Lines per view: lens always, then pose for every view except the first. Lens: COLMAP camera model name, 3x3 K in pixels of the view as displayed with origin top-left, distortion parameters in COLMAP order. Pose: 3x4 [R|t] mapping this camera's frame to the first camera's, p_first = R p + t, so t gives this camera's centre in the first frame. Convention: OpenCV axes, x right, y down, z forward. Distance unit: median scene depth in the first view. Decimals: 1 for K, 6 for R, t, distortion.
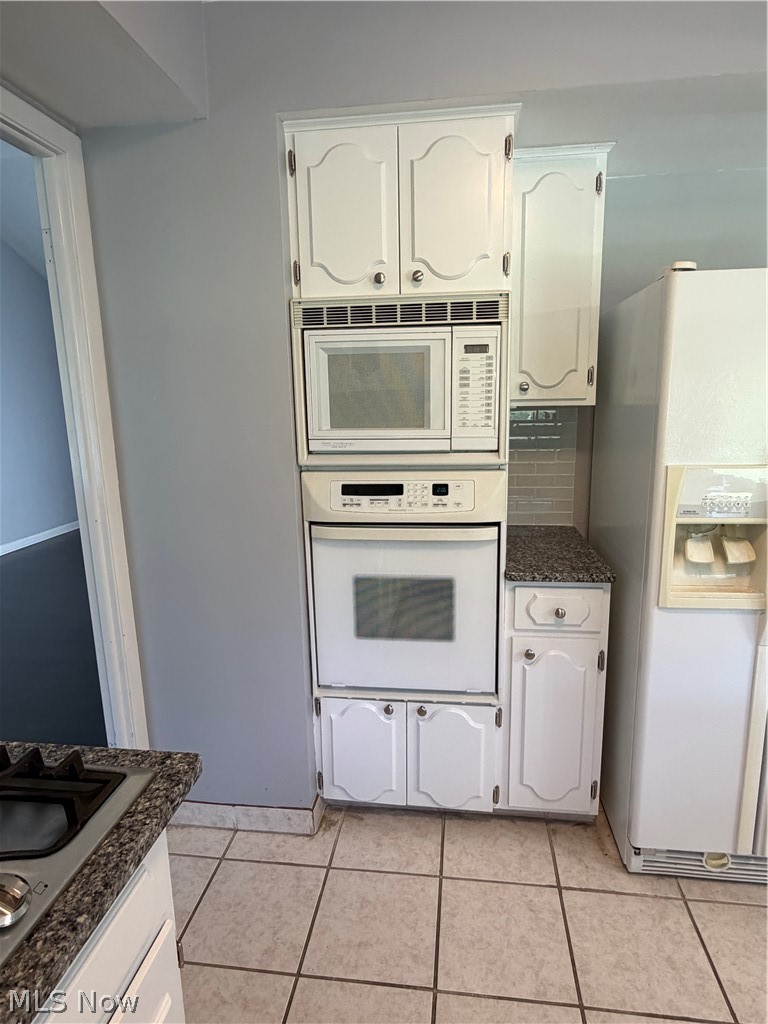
lens RADIAL K [[593.2, 0, 383.9], [0, 593.2, 507.0], [0, 0, 1]] dist [-0.003007, 0.001800]
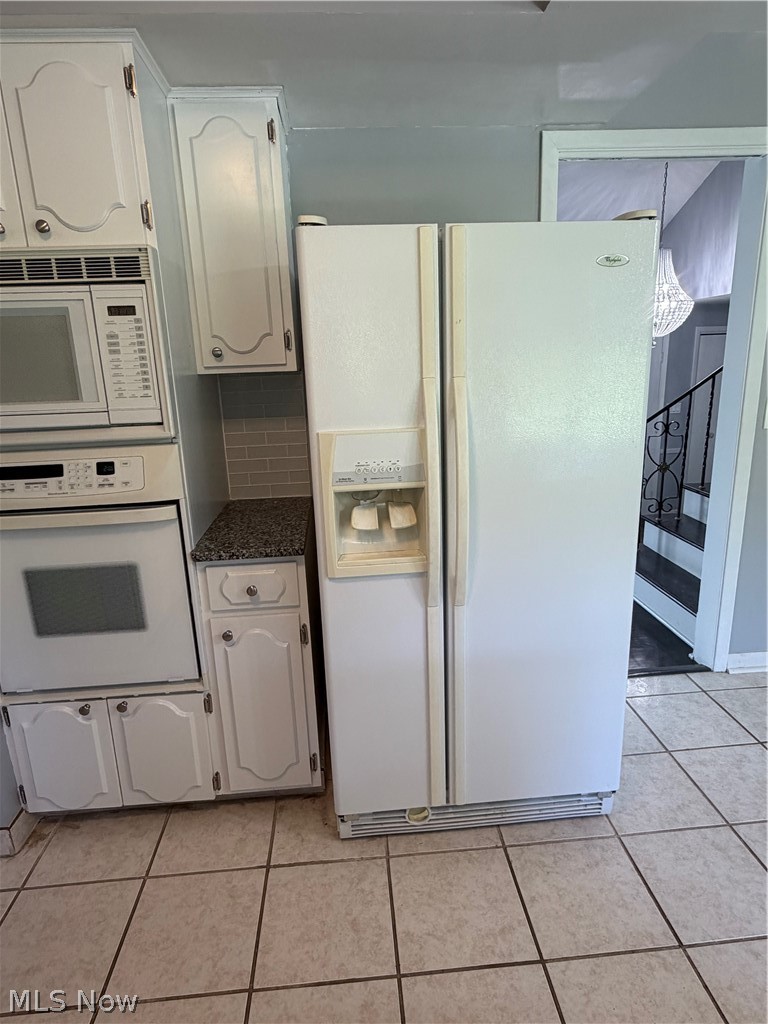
lens RADIAL K [[593.2, 0, 386.4], [0, 593.2, 507.0], [0, 0, 1]] dist [-0.003007, 0.001800]
pose [[0.978879, -0.064275, 0.194071, 0.333647], [0.054419, 0.996963, 0.055700, 0.002377], [-0.197062, -0.043962, 0.979405, 0.023722]]
